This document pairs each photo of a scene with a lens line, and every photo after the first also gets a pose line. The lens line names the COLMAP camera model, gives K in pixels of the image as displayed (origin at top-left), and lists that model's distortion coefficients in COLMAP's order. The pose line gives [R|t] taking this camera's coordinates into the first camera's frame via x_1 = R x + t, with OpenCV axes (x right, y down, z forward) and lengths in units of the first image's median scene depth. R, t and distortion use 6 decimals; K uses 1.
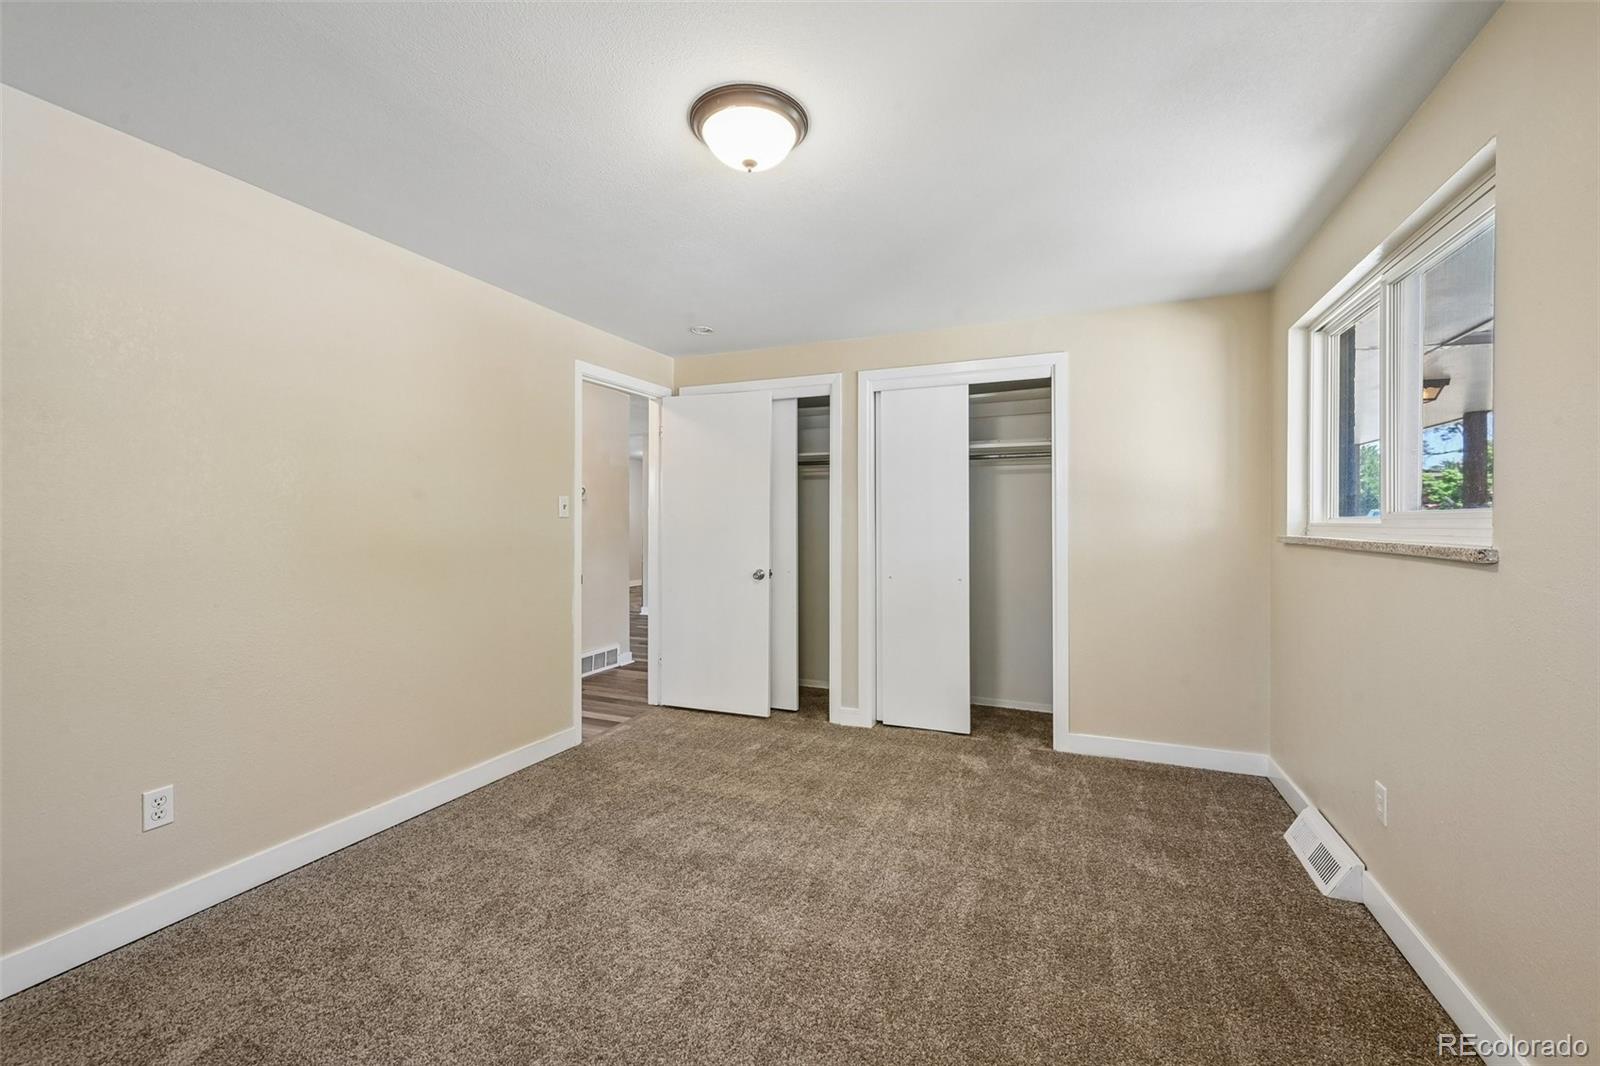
lens RADIAL K [[640.9, 0, 804.5], [0, 640.9, 525.6], [0, 0, 1]] dist [0.001397, 0.000127]
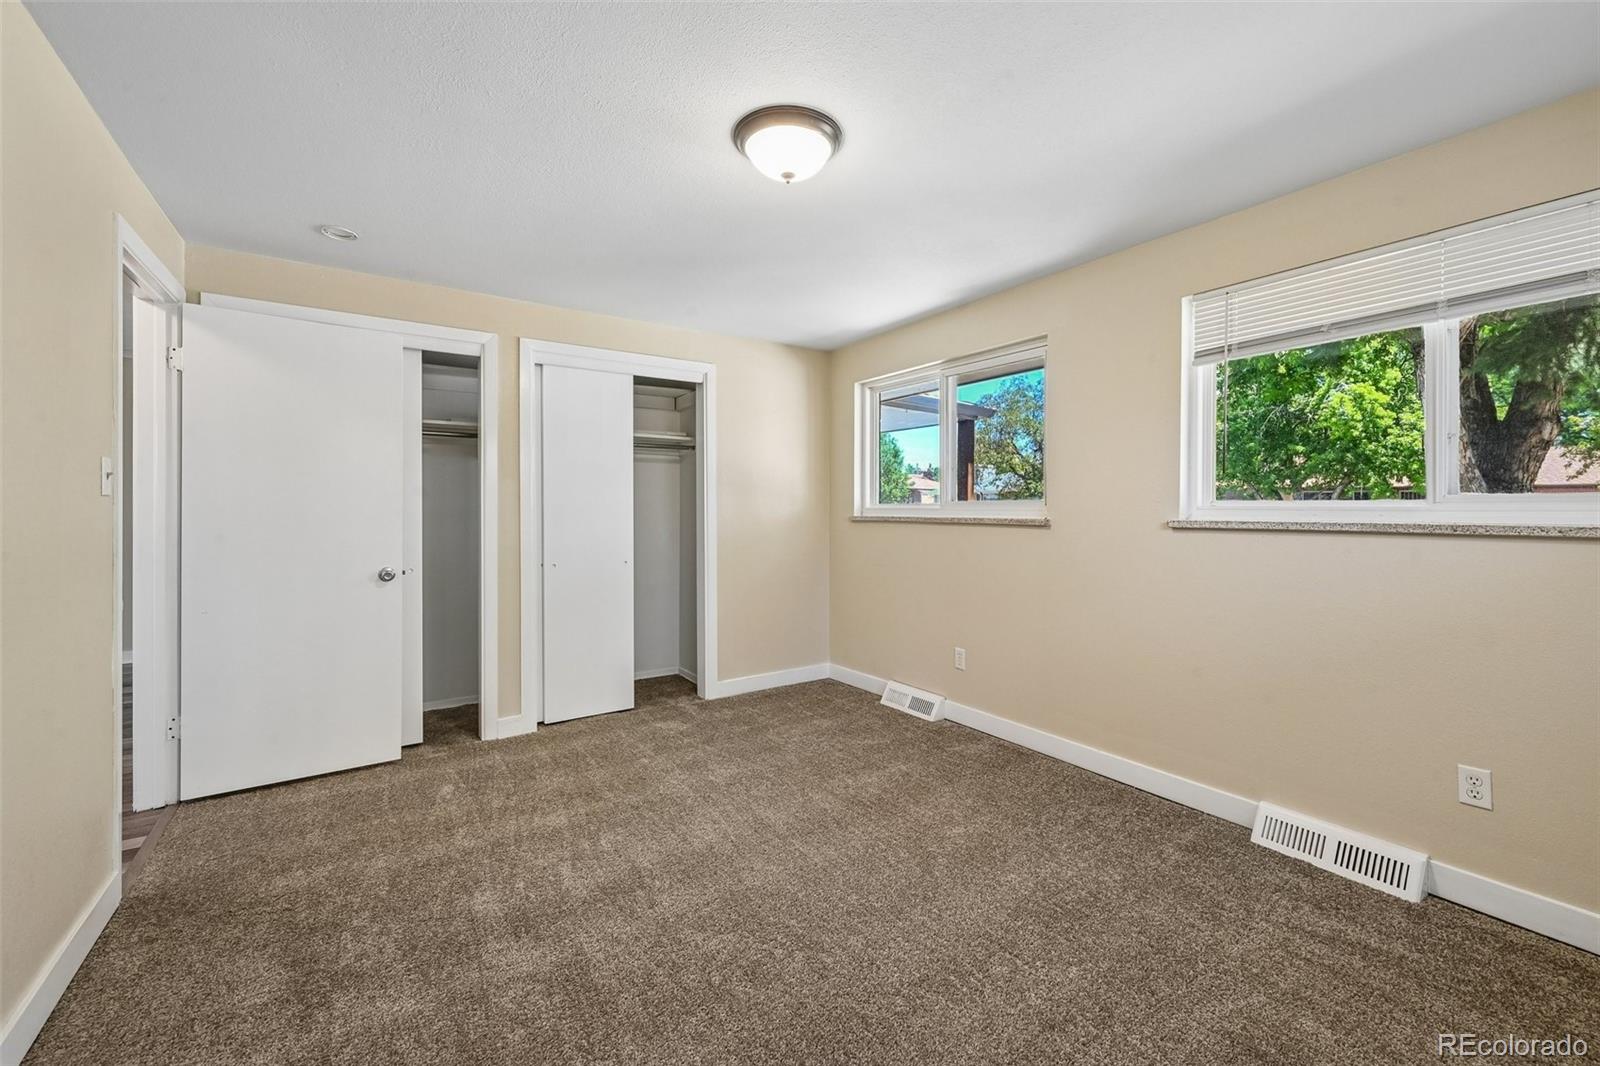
lens RADIAL K [[651.3, 0, 801.6], [0, 651.3, 508.5], [0, 0, 1]] dist [0.000164, 0.000030]
pose [[0.549648, 0.000520, 0.835396, -0.498279], [0.001766, 0.999997, -0.001784, 0.000905], [-0.835395, 0.002456, 0.549645, 0.188465]]
